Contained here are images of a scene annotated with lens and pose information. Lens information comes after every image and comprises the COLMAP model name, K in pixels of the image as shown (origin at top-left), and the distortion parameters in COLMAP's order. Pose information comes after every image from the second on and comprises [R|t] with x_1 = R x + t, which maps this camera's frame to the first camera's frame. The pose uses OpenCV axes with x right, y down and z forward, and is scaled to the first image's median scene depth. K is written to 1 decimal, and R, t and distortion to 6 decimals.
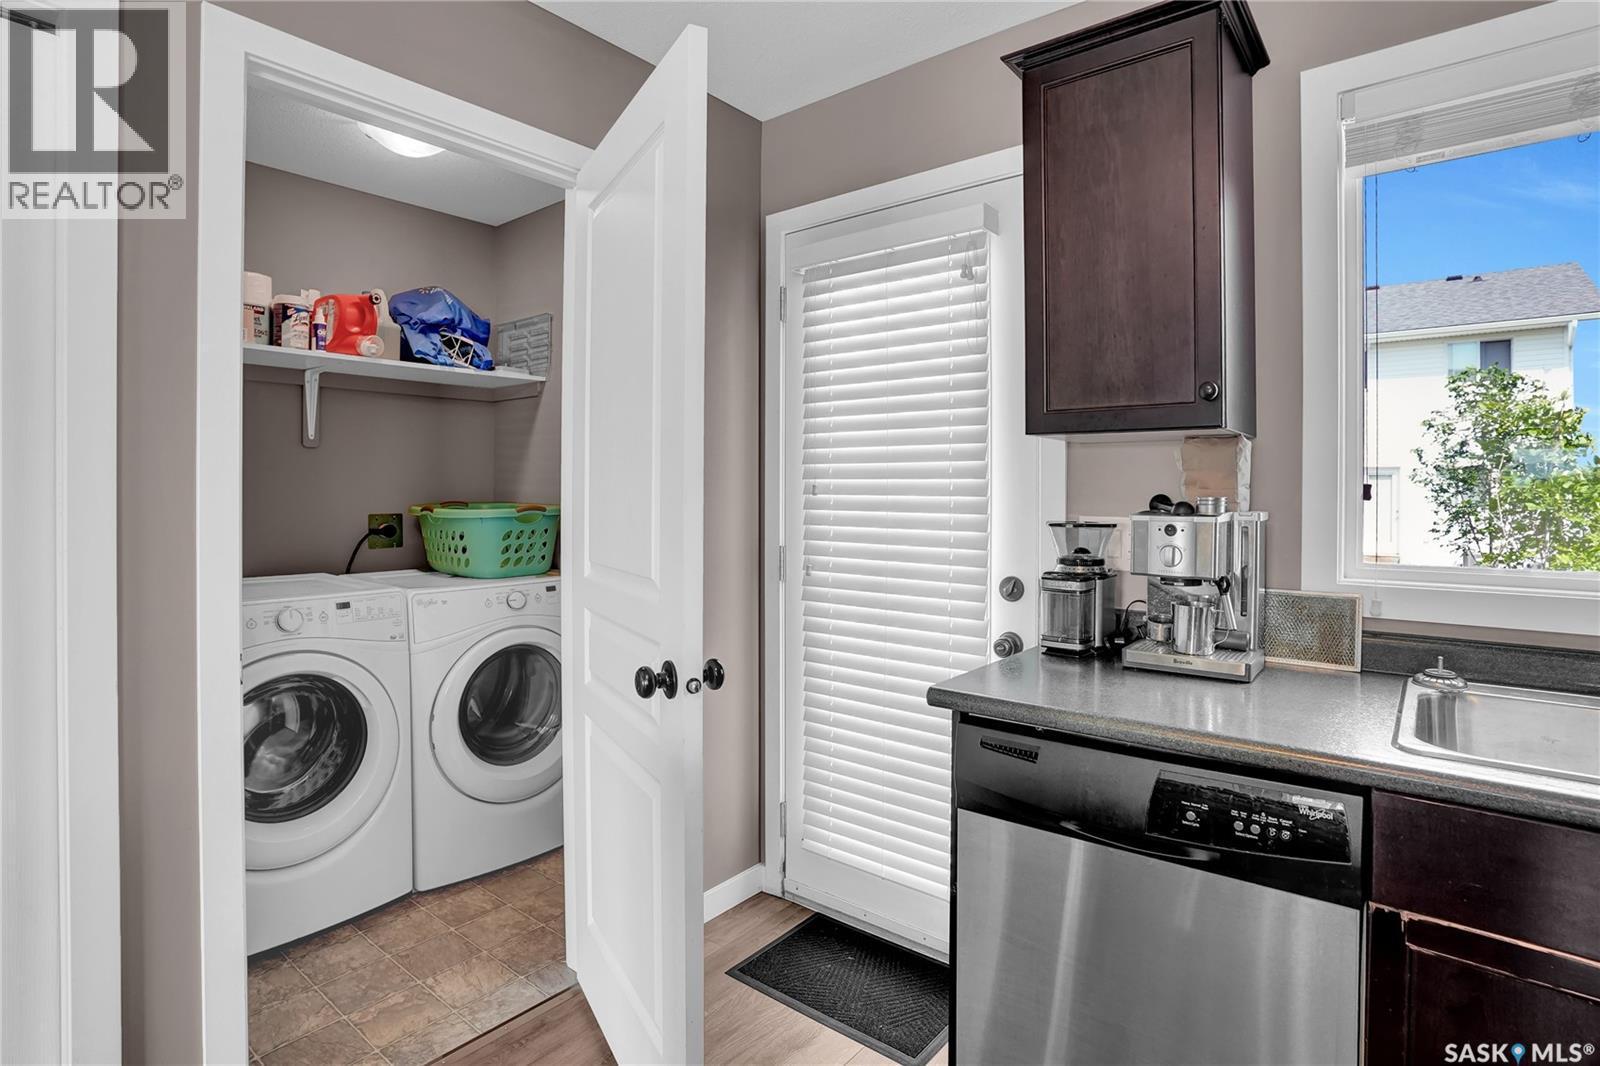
lens RADIAL K [[804.4, 0, 798.6], [0, 804.4, 492.3], [0, 0, 1]] dist [-0.085200, 0.031297]
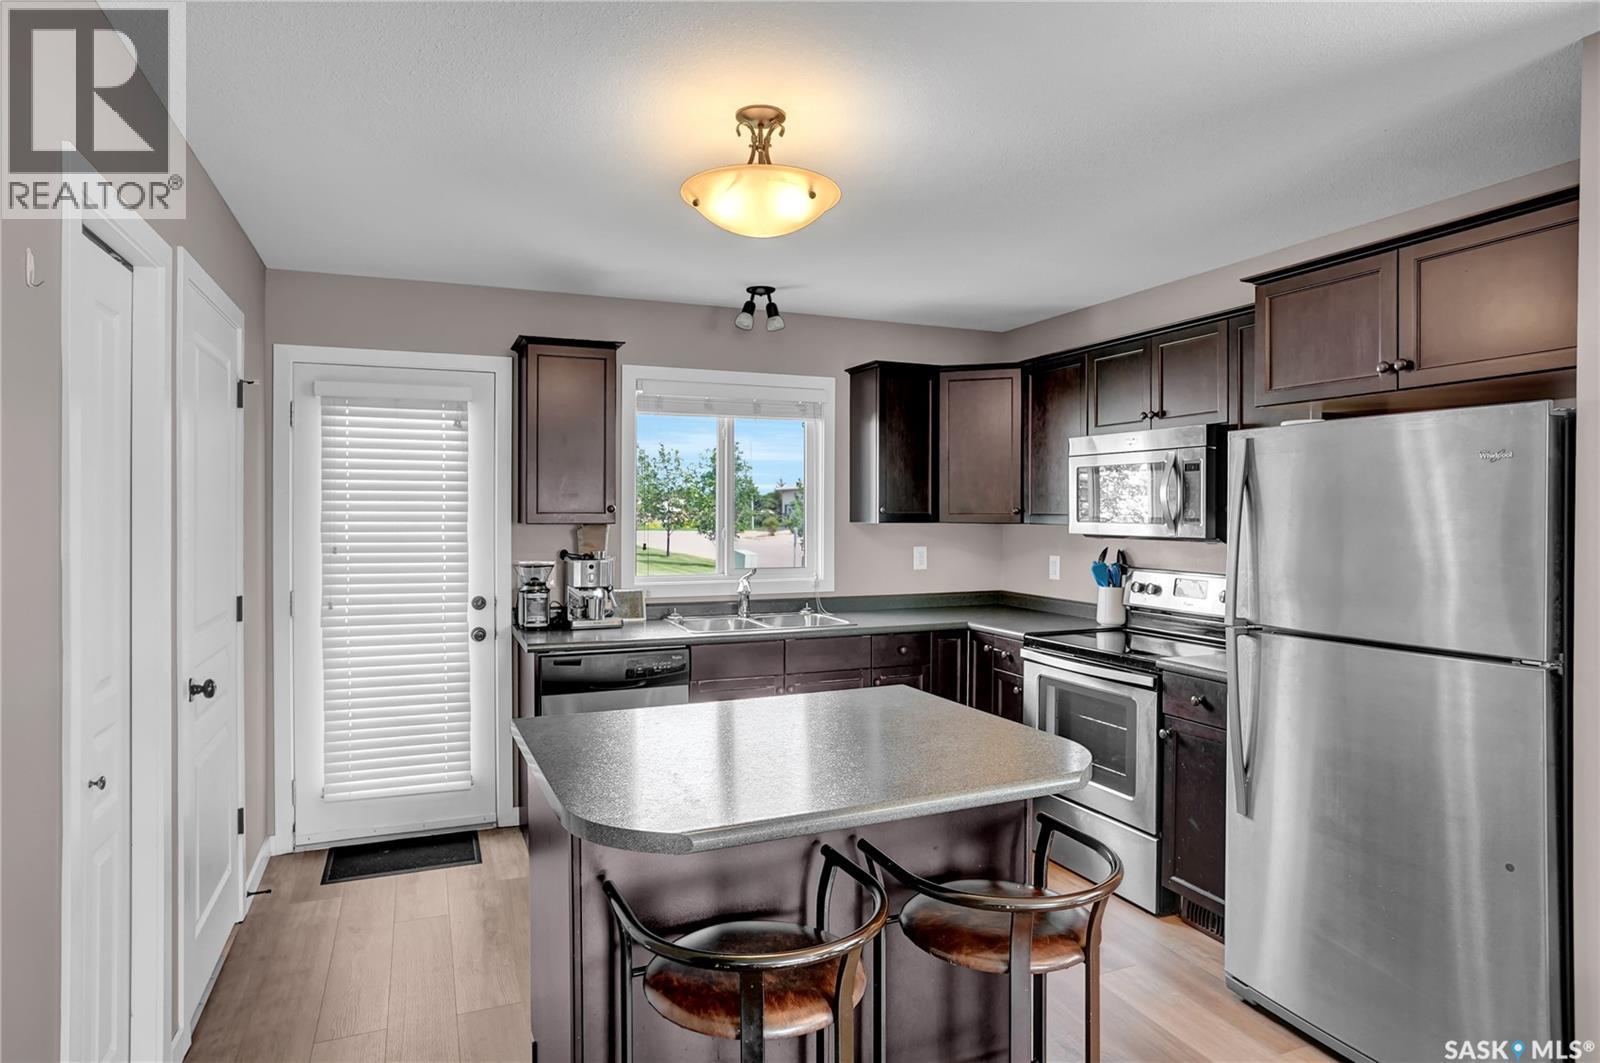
lens RADIAL K [[915.4, 0, 792.9], [0, 915.4, 513.0], [0, 0, 1]] dist [-0.072221, 0.065285]
pose [[0.466840, -0.005472, 0.884325, -1.539087], [-0.001276, 0.999976, 0.006862, -0.121908], [-0.884341, -0.004332, 0.466821, -0.732134]]
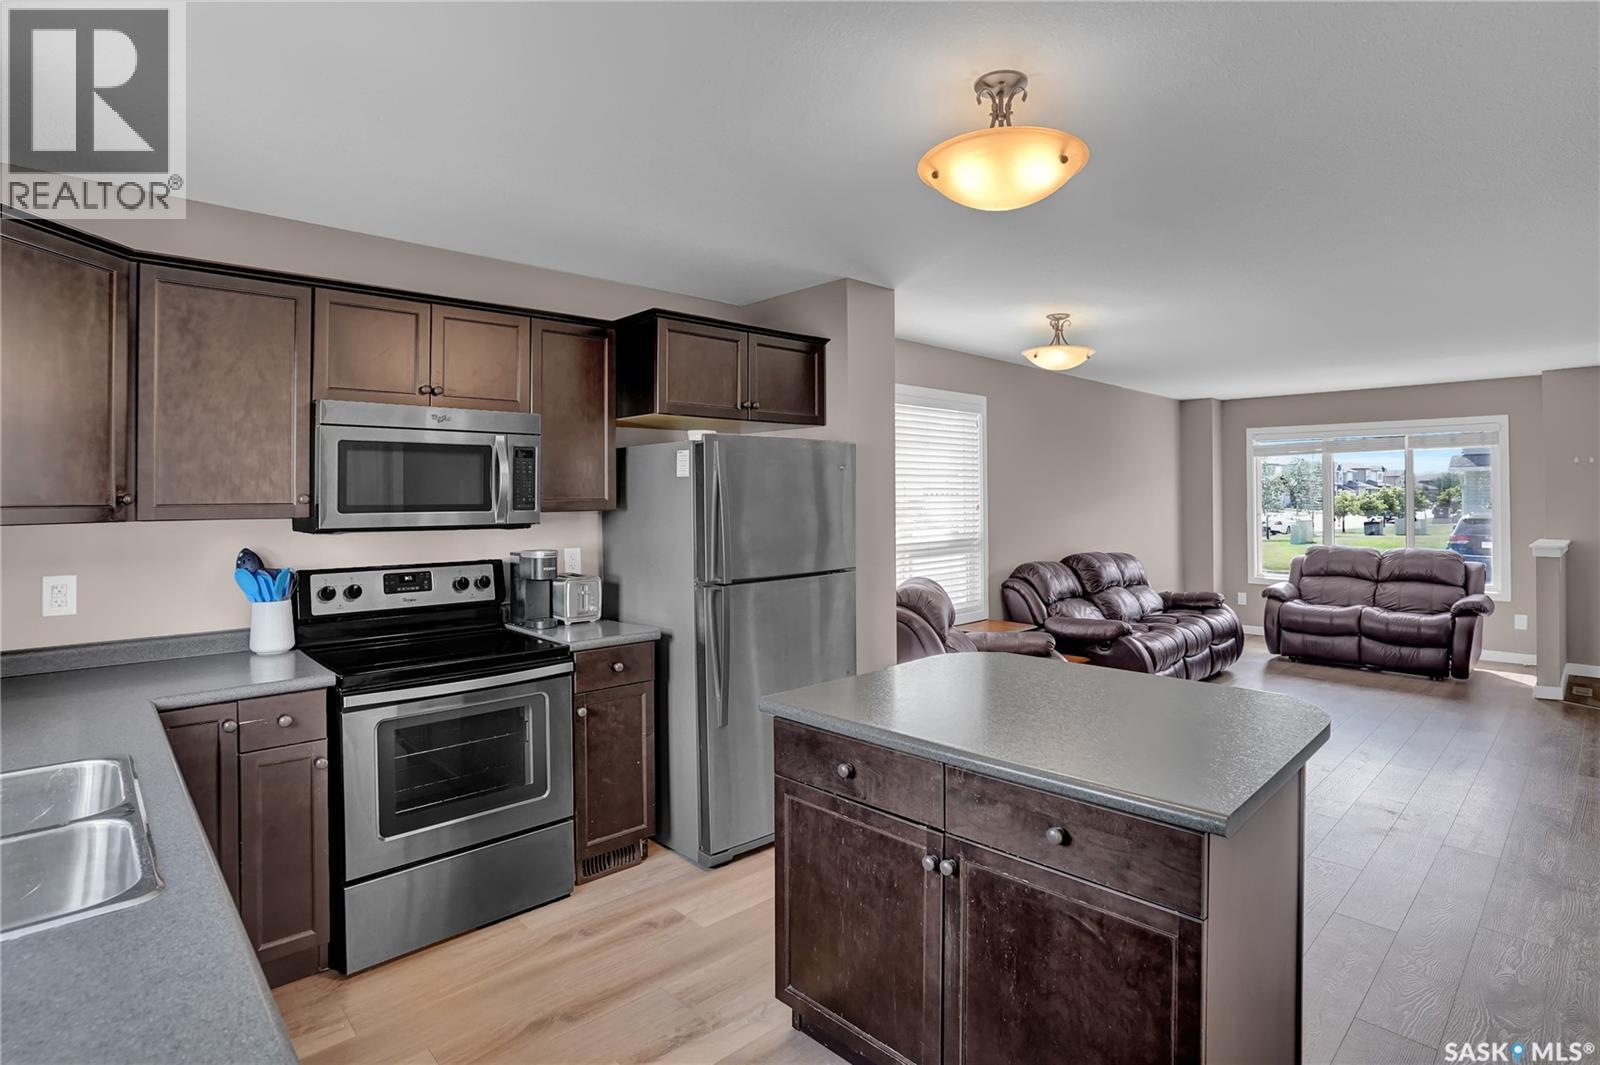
lens RADIAL K [[804.4, 0, 798.6], [0, 804.4, 491.8], [0, 0, 1]] dist [-0.085200, 0.031297]
pose [[-0.992874, -0.001880, 0.119156, -0.092532], [-0.002327, 0.999991, -0.003615, -0.121436], [-0.119148, -0.003867, -0.992869, 1.226966]]
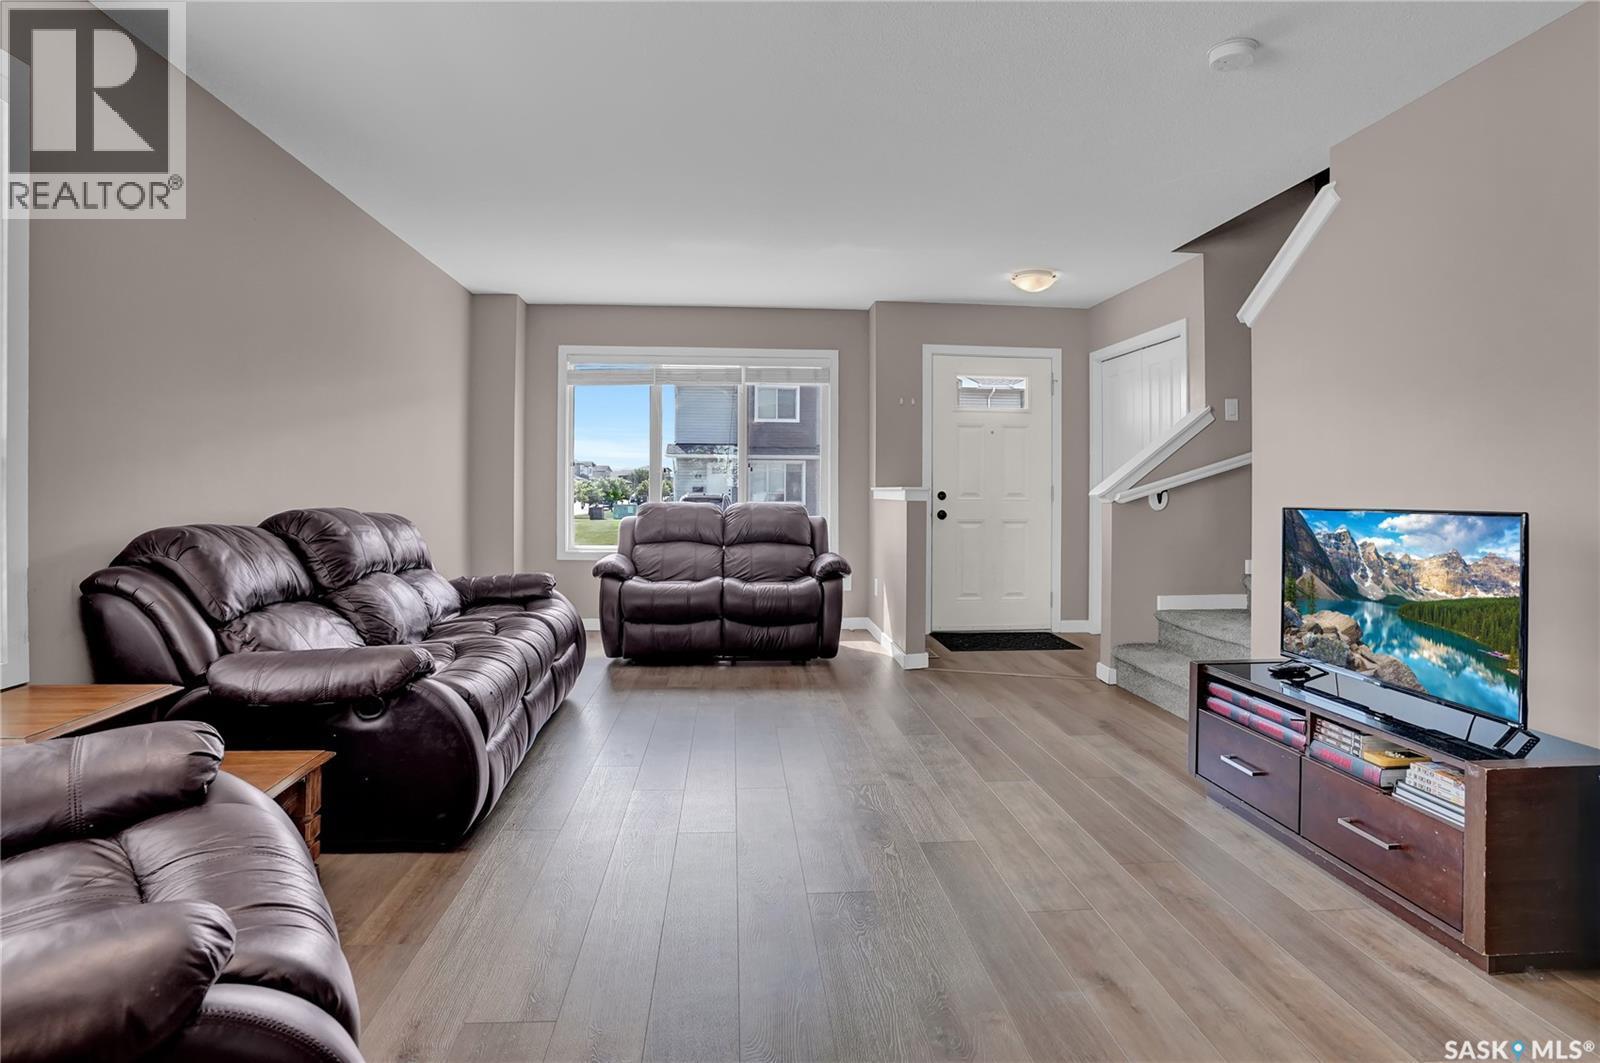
lens RADIAL K [[816.8, 0, 789.2], [0, 816.8, 505.1], [0, 0, 1]] dist [-0.090048, 0.046584]
pose [[-0.718510, 0.005598, -0.695494, -0.529798], [-0.008634, 0.999819, 0.016968, 0.120893], [0.695463, 0.018197, -0.718332, -0.727594]]
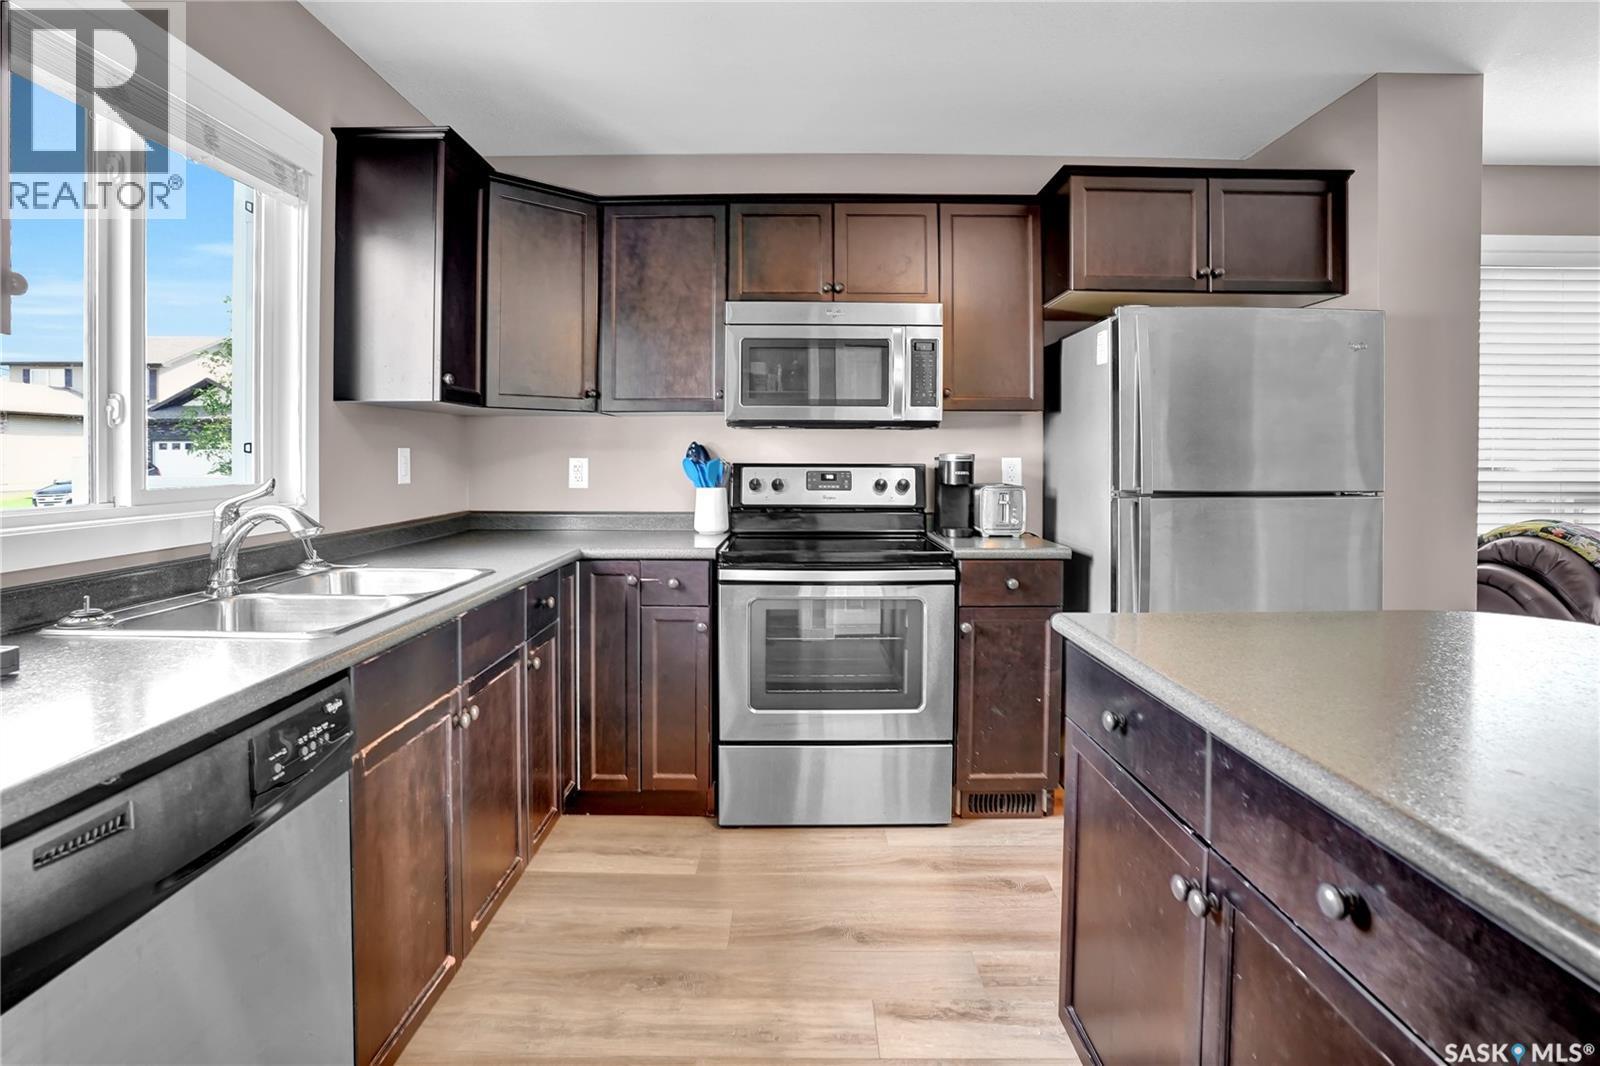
lens RADIAL K [[812.0, 0, 802.9], [0, 812.0, 468.2], [0, 0, 1]] dist [-0.078403, 0.031881]
pose [[-0.636741, -0.022036, 0.770763, -0.448057], [-0.007995, 0.999727, 0.021976, 0.016823], [-0.771037, 0.007831, -0.636743, 0.789798]]
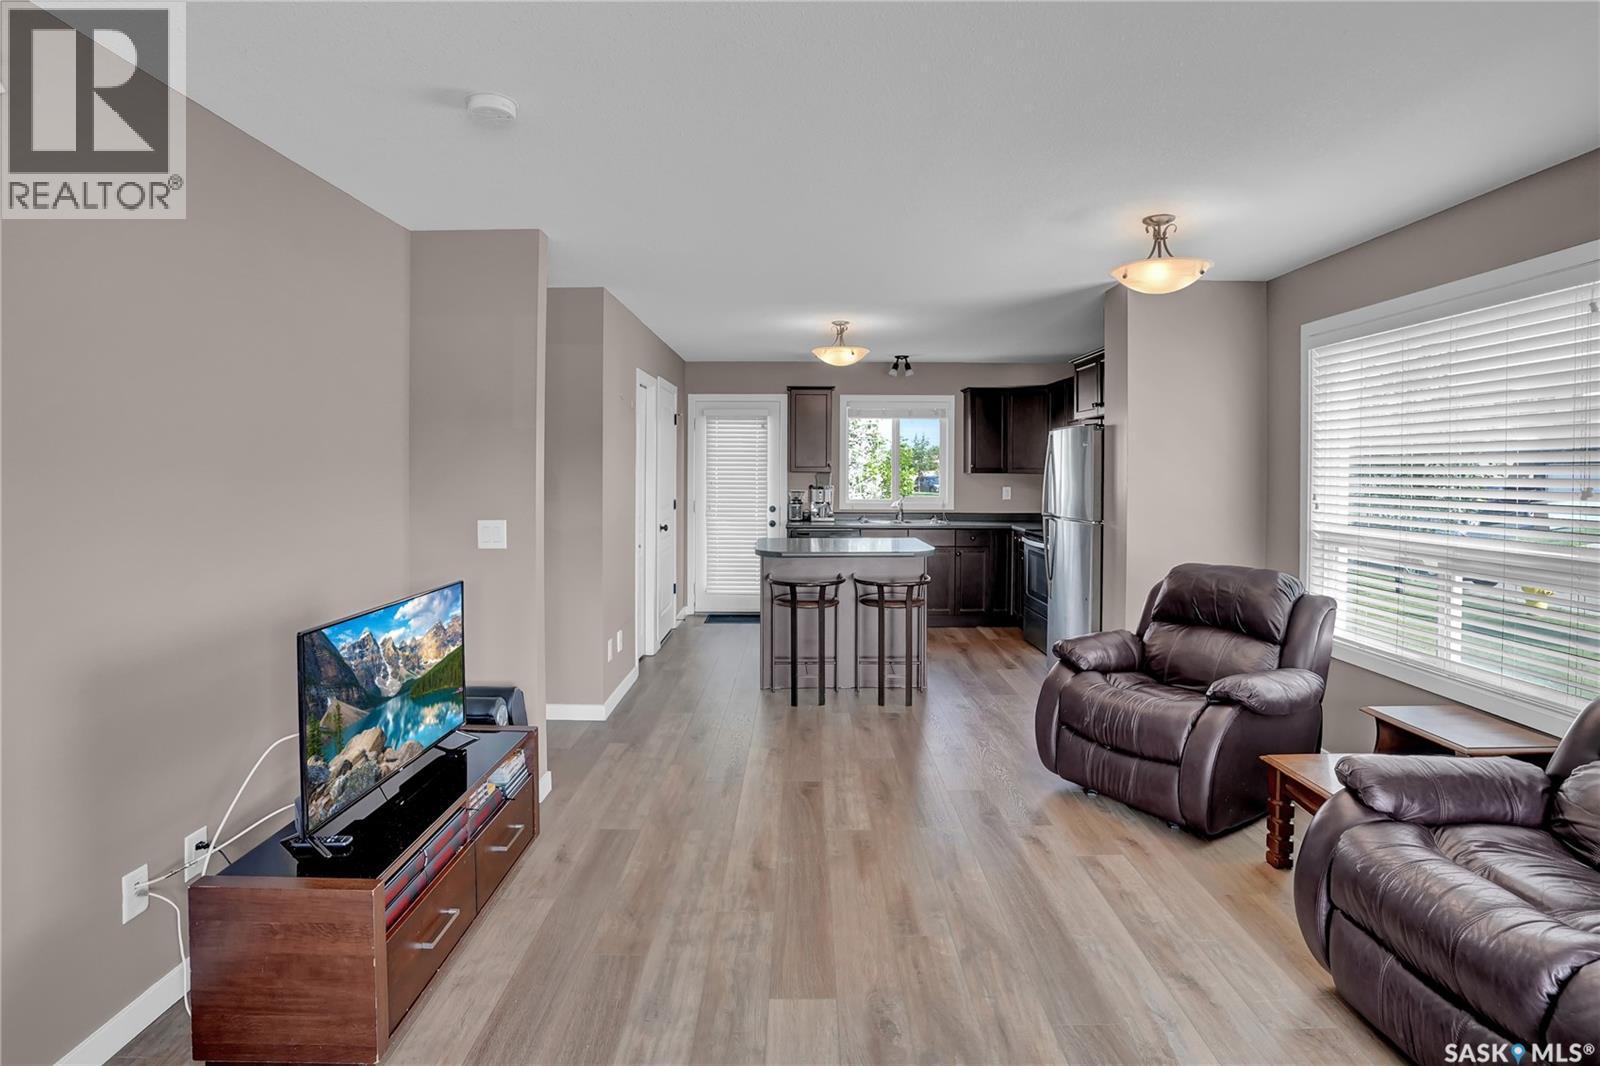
lens RADIAL K [[812.0, 0, 802.9], [0, 812.0, 468.2], [0, 0, 1]] dist [-0.078403, 0.031881]
pose [[0.767861, -0.002108, 0.640613, -2.716340], [-0.001333, 0.999987, 0.004889, -0.121955], [-0.640615, -0.004608, 0.767848, -2.677599]]
